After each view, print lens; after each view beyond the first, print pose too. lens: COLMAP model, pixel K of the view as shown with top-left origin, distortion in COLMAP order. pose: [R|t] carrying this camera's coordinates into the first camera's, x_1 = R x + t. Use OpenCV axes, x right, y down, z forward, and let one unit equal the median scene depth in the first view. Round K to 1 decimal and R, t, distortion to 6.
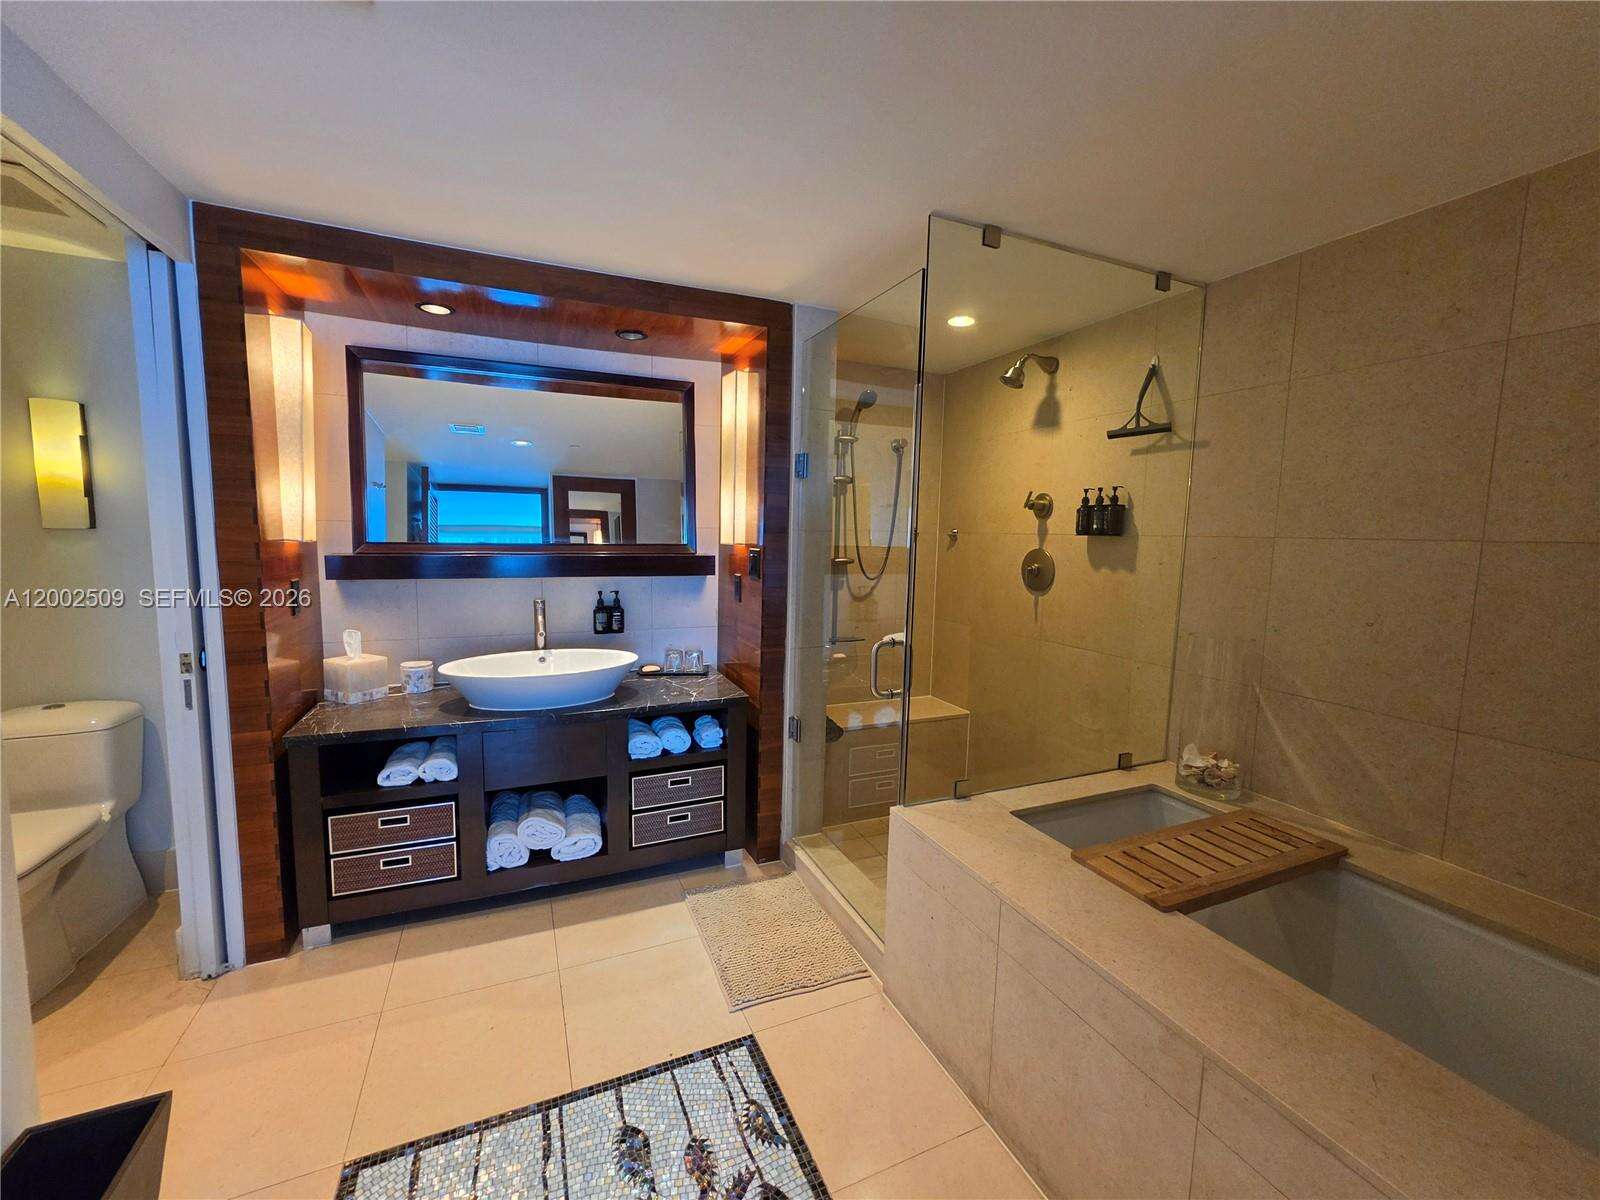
lens RADIAL K [[644.6, 0, 796.3], [0, 644.6, 592.1], [0, 0, 1]] dist [-0.004089, 0.000422]
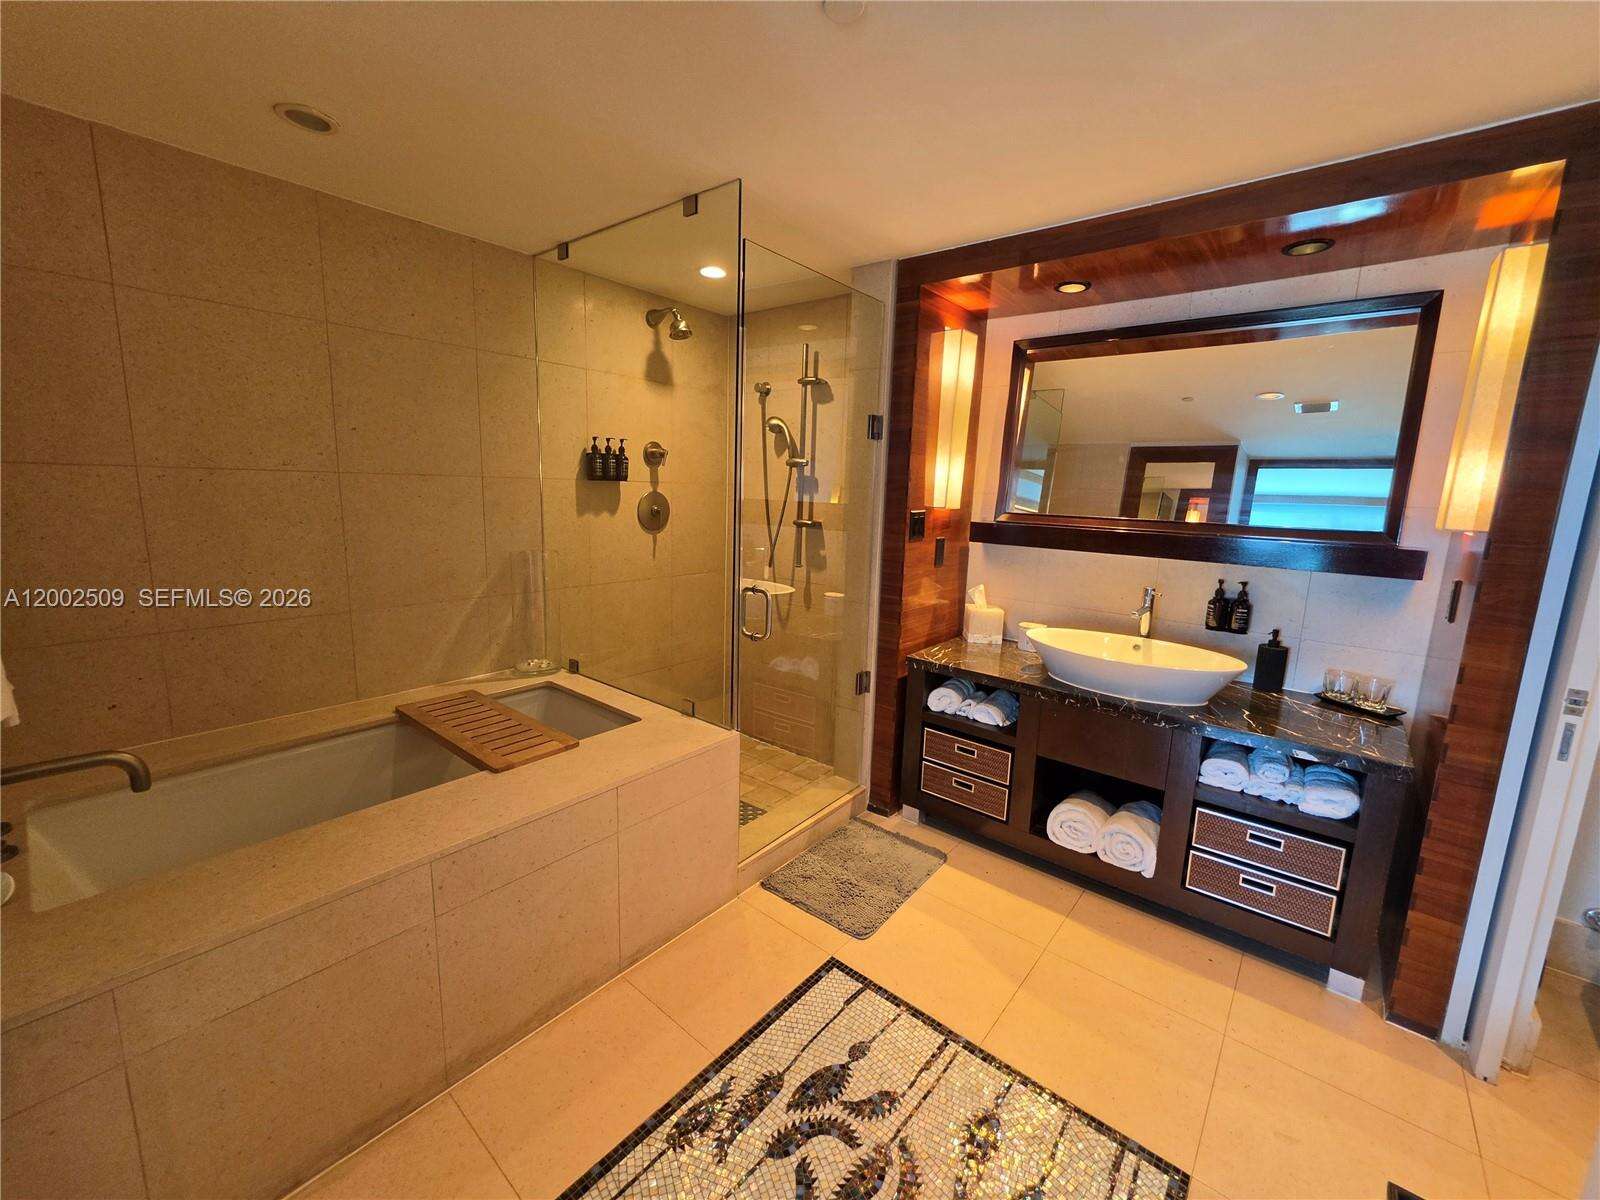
lens RADIAL K [[710.8, 0, 799.2], [0, 710.8, 589.2], [0, 0, 1]] dist [0.000662, 0.000304]
pose [[0.410633, 0.121148, -0.903716, 0.332516], [-0.108894, 0.990556, 0.083310, -0.006922], [0.905275, 0.064200, 0.419948, 0.144674]]
